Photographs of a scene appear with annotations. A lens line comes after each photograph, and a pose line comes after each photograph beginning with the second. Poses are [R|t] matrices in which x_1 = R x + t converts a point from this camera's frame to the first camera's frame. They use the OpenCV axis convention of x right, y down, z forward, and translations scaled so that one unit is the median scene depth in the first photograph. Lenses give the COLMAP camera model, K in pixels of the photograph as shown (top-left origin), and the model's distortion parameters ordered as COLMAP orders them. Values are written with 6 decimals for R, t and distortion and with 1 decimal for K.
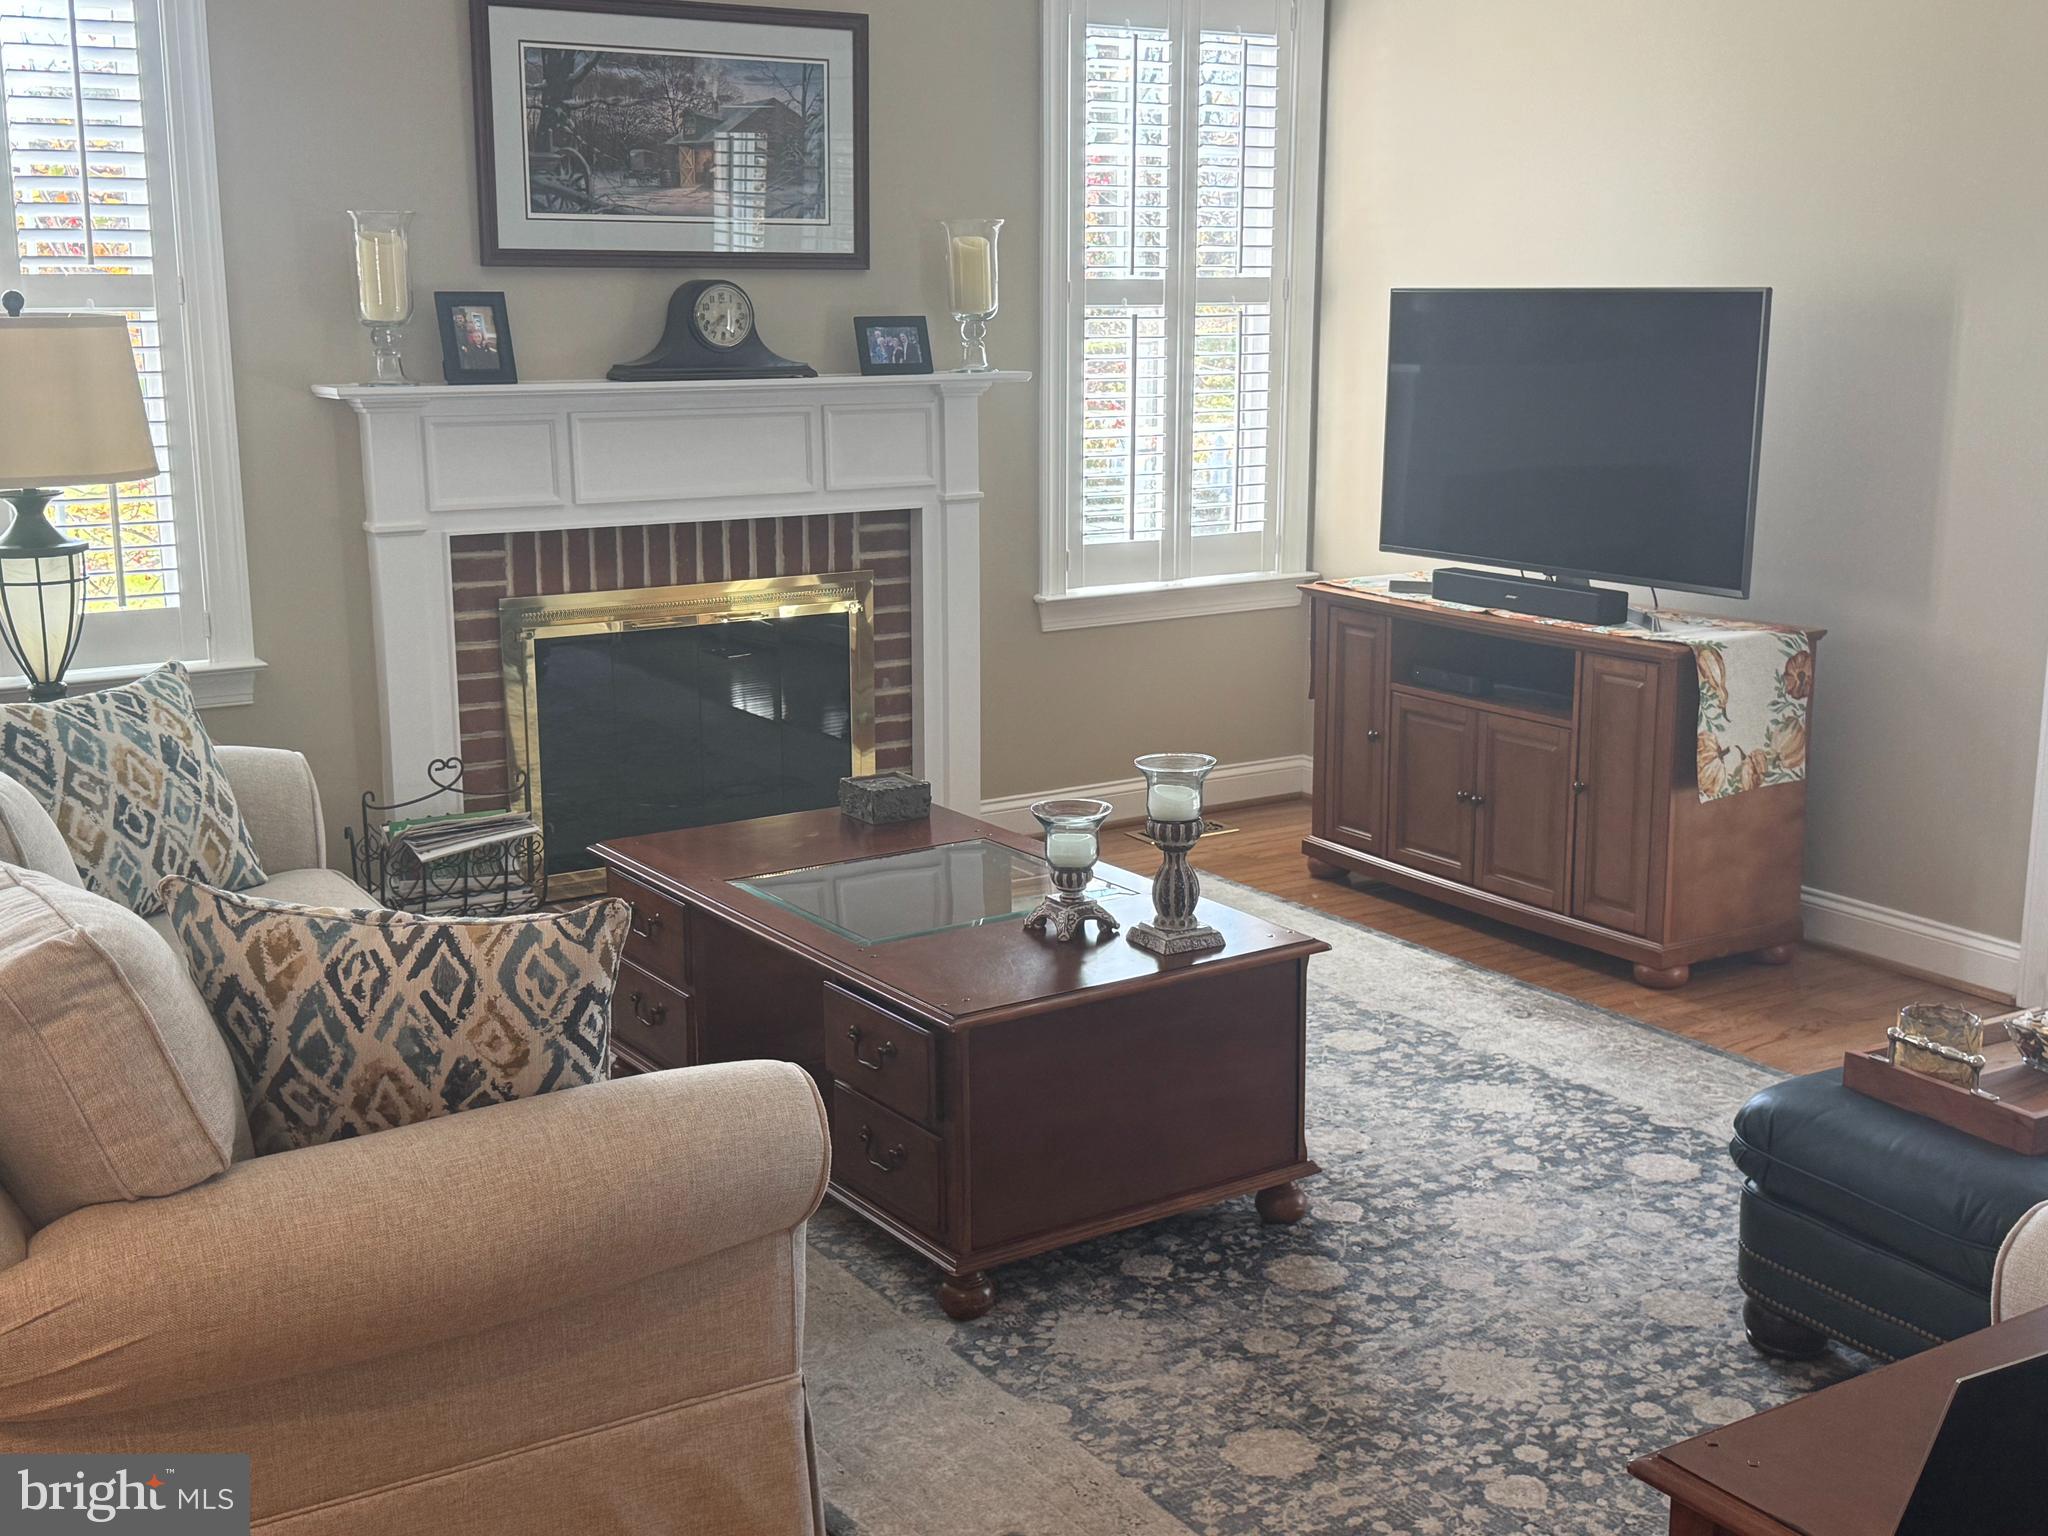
lens RADIAL K [[2367.0, 0, 1024.5], [0, 2367.0, 765.6], [0, 0, 1]] dist [0.083724, 0.000000]
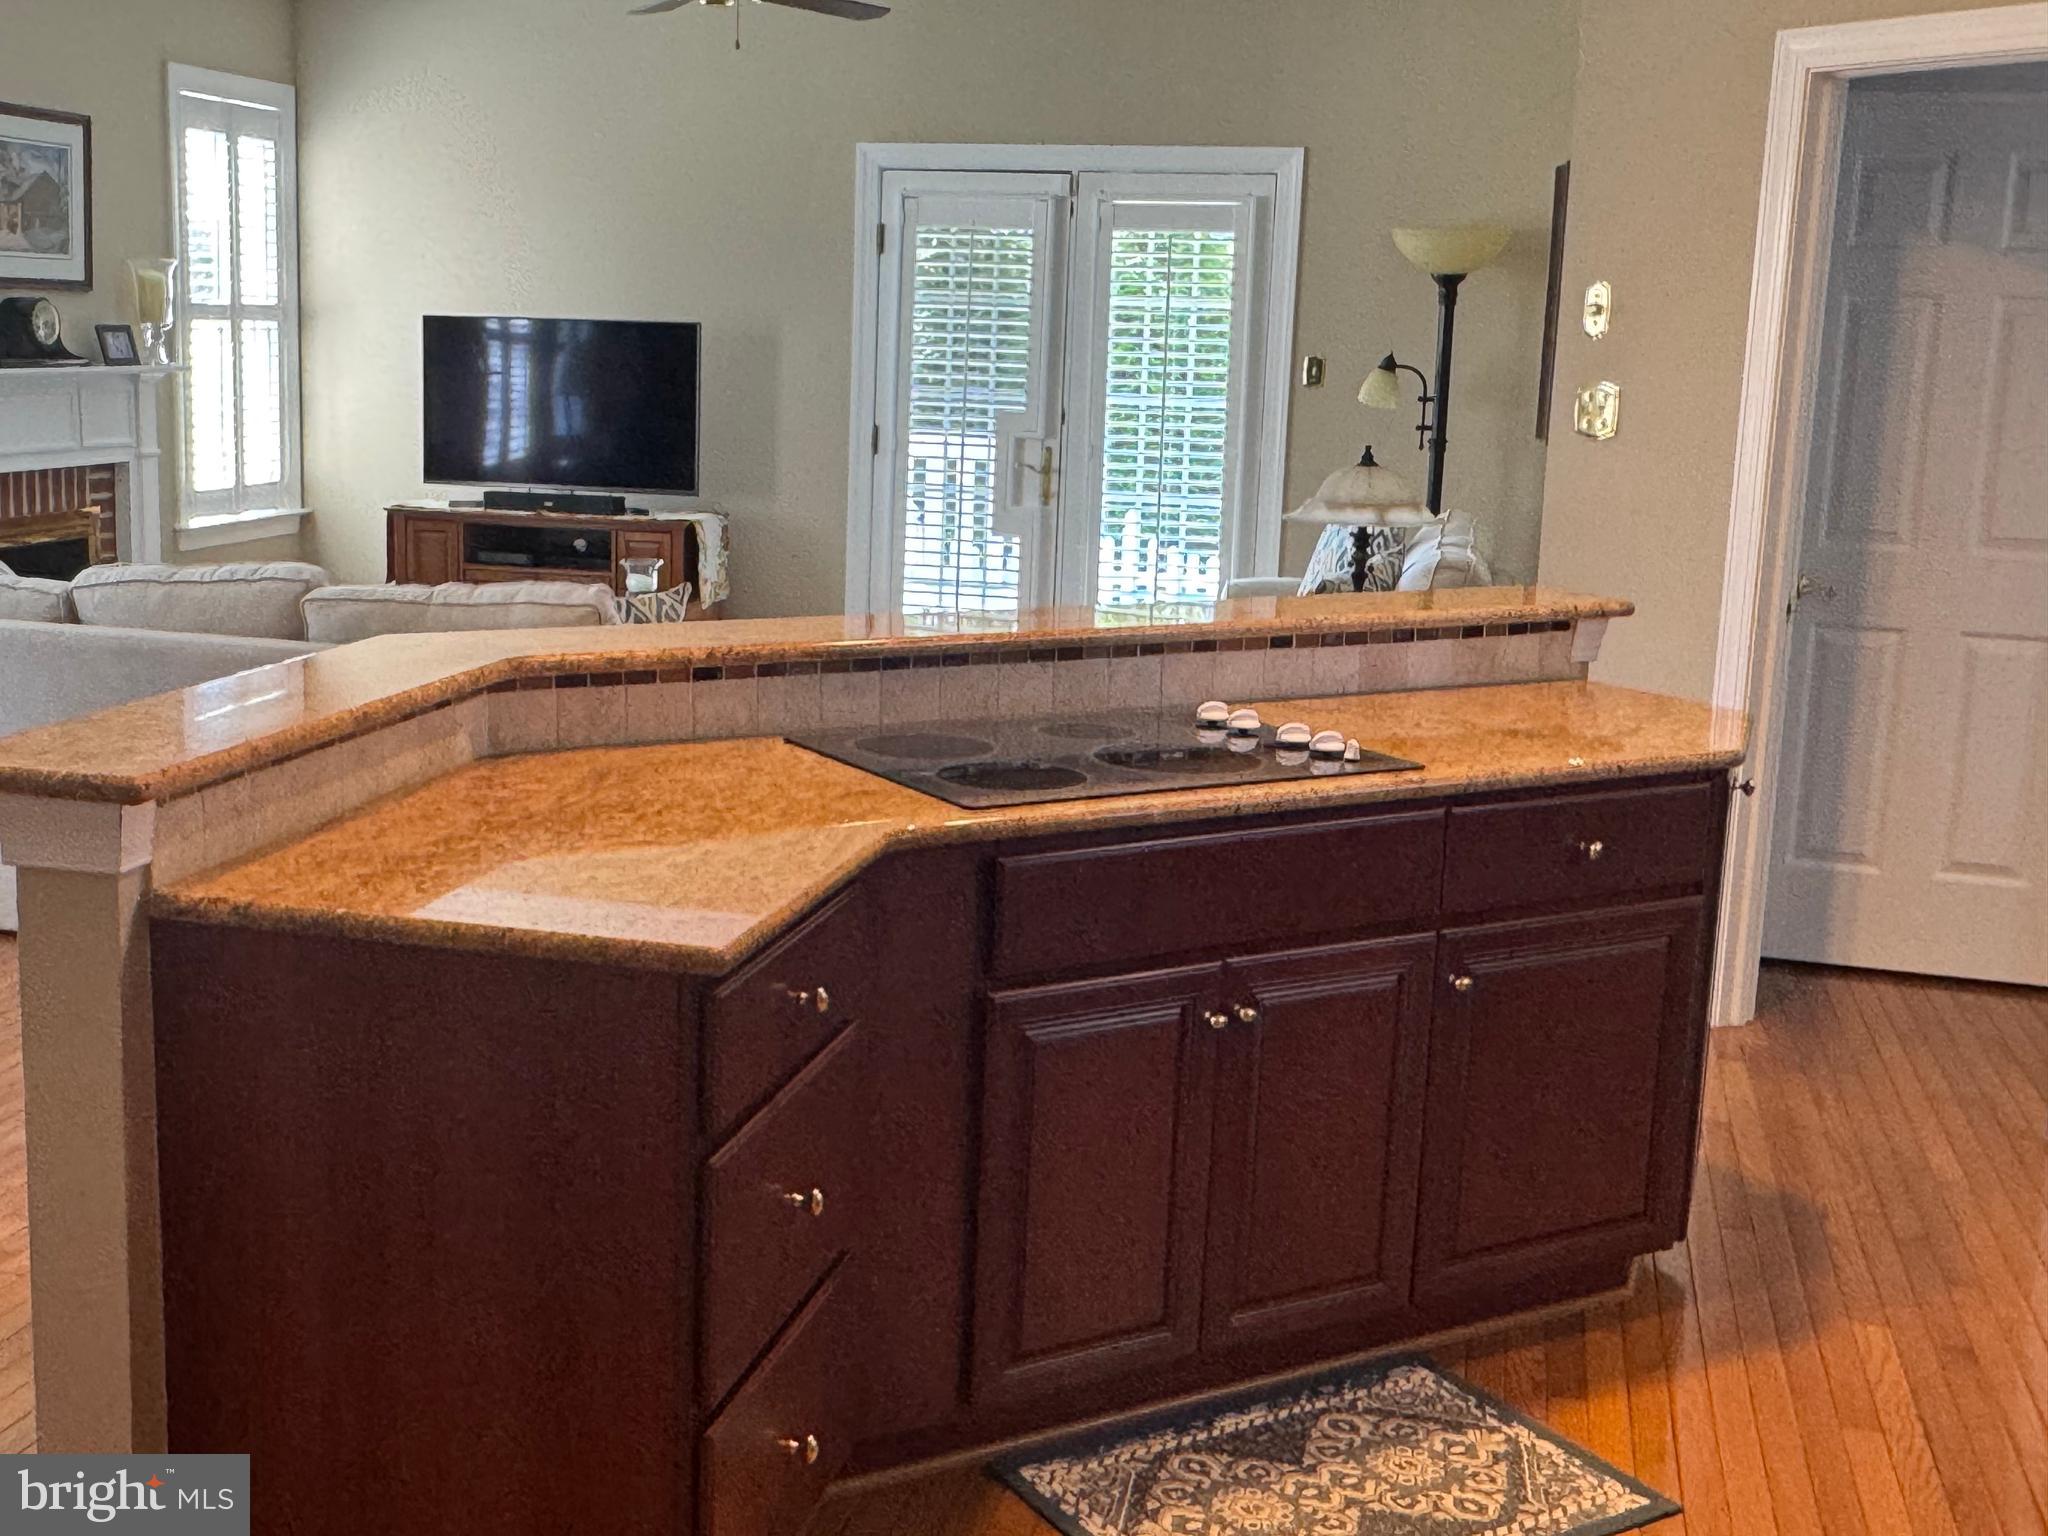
lens RADIAL K [[2367.0, 0, 1022.0], [0, 2367.0, 765.1], [0, 0, 1]] dist [0.083724, 0.000000]
pose [[0.724588, -0.110346, 0.680291, -0.660840], [0.117266, 0.992445, 0.036077, 0.083382], [-0.679132, 0.053635, 0.732054, -0.405234]]
